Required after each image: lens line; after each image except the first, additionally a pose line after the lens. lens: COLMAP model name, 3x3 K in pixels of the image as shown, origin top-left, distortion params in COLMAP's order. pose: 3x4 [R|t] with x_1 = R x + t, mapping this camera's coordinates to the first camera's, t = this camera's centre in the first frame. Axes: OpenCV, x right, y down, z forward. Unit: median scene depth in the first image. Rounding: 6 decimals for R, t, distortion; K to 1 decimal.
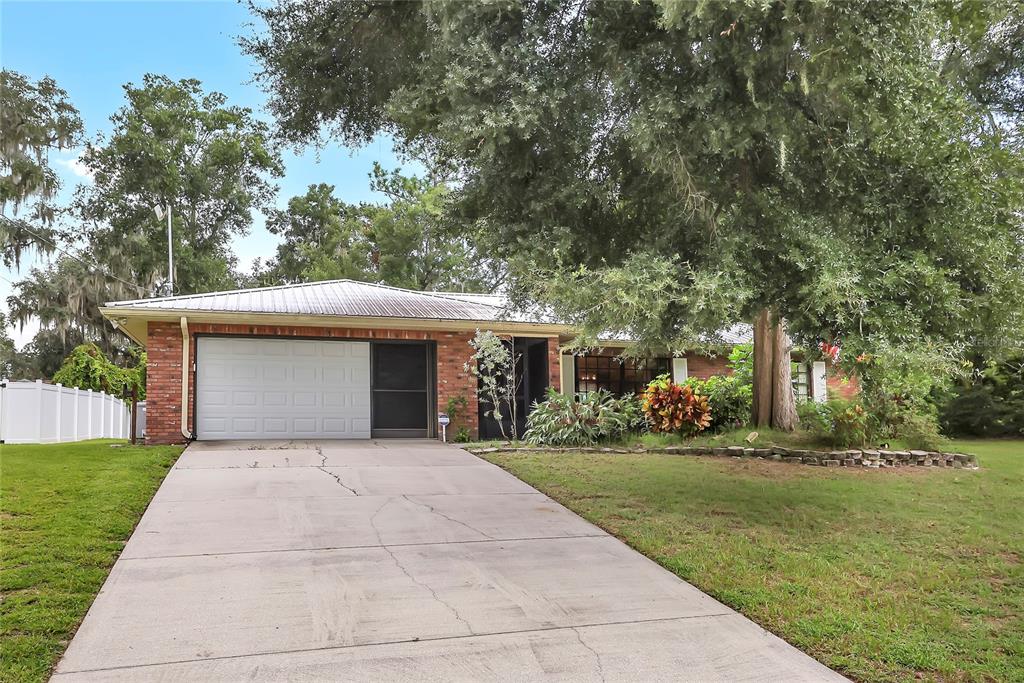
lens RADIAL K [[733.9, 0, 512.0], [0, 733.9, 341.5], [0, 0, 1]] dist [-0.009984, 0.006324]
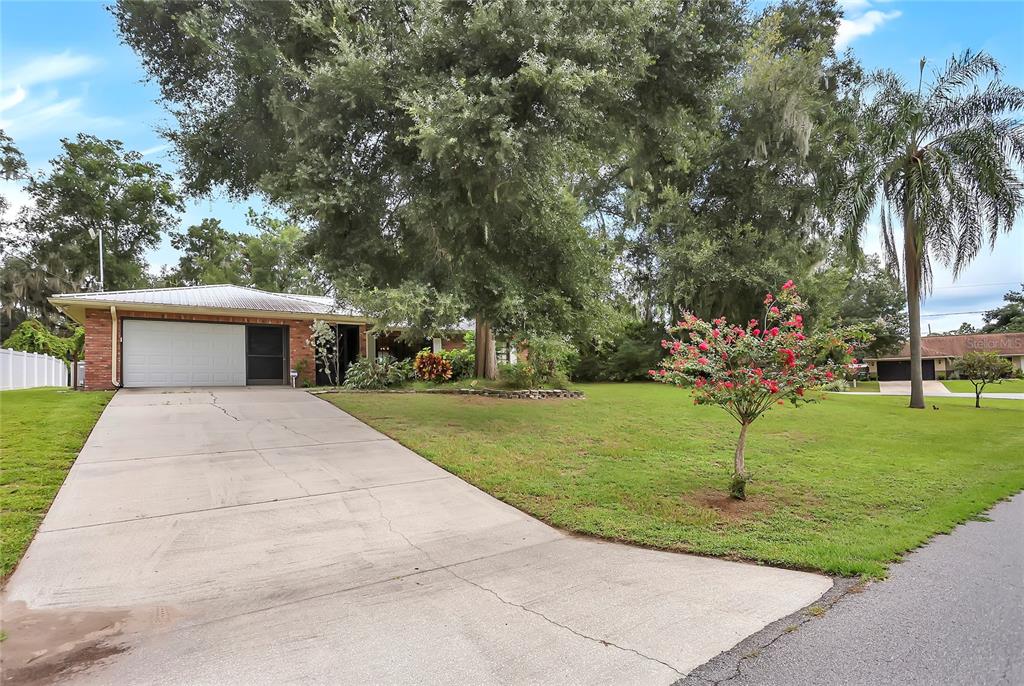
lens RADIAL K [[518.5, 0, 493.5], [0, 518.5, 341.0], [0, 0, 1]] dist [-0.059584, 0.024956]
pose [[0.964836, 0.011610, 0.262598, 0.037972], [-0.025360, 0.998475, 0.049033, -0.037222], [-0.261628, -0.053968, 0.963659, -0.236068]]
